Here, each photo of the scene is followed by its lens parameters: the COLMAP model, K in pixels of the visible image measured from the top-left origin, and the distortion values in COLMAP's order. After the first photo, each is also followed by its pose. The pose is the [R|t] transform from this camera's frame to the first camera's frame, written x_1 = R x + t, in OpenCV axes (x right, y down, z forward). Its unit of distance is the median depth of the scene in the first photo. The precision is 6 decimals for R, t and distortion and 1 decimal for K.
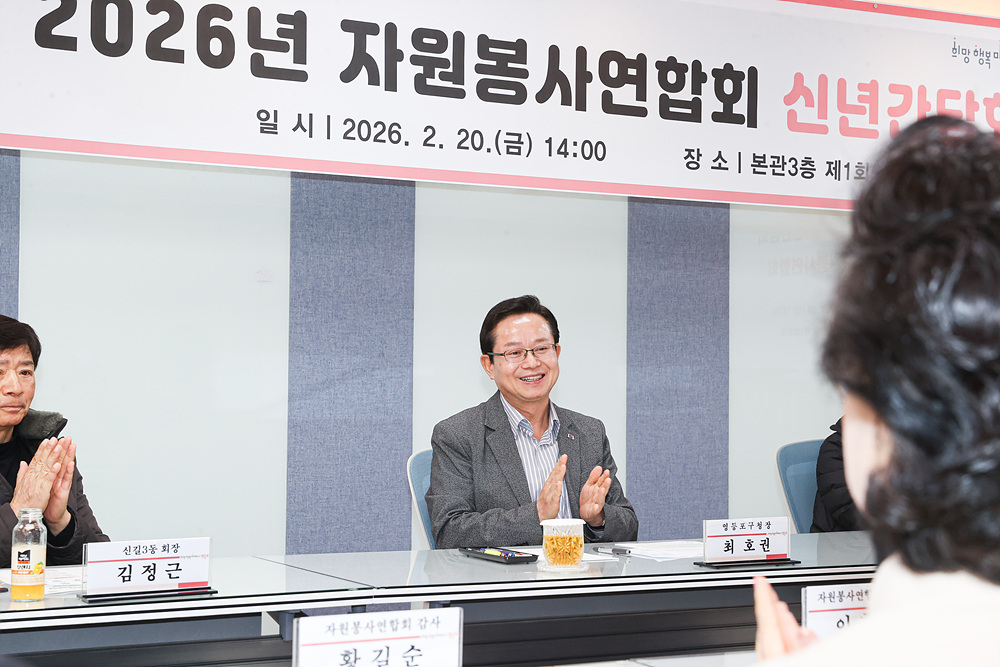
lens RADIAL K [[1702.1, 0, 500.0], [0, 1702.1, 333.5], [0, 0, 1]] dist [0.172160, -0.096987]
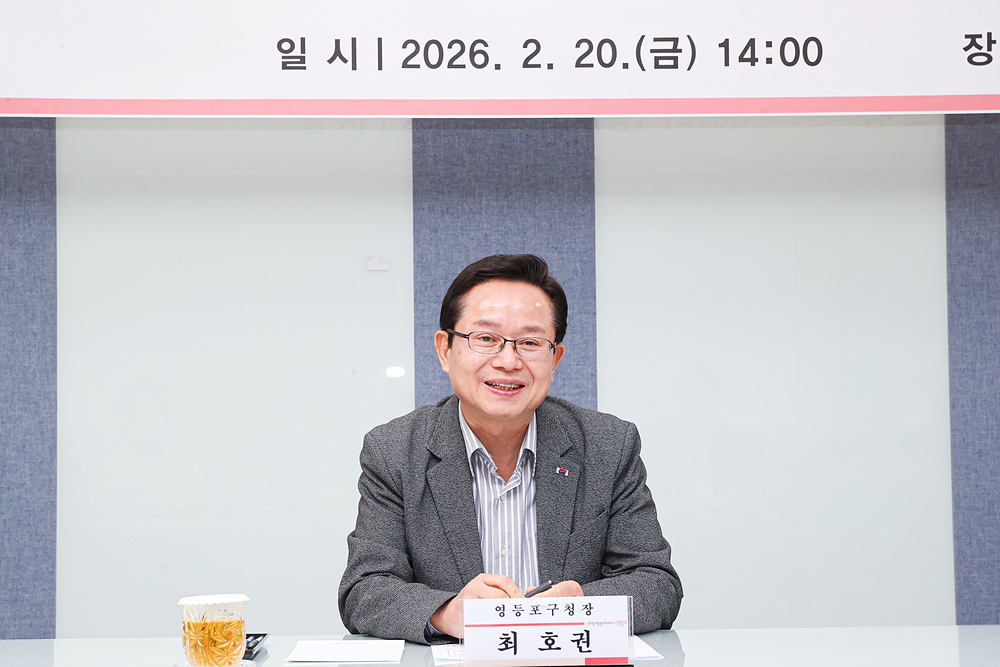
lens RADIAL K [[2007.2, 0, 500.0], [0, 2007.2, 333.5], [0, 0, 1]] dist [0.211530, 0.233573]
pose [[0.896305, -0.038866, -0.441732, 0.303468], [0.031746, 0.999220, -0.023502, 0.020026], [0.442301, 0.007042, 0.896839, 0.230247]]
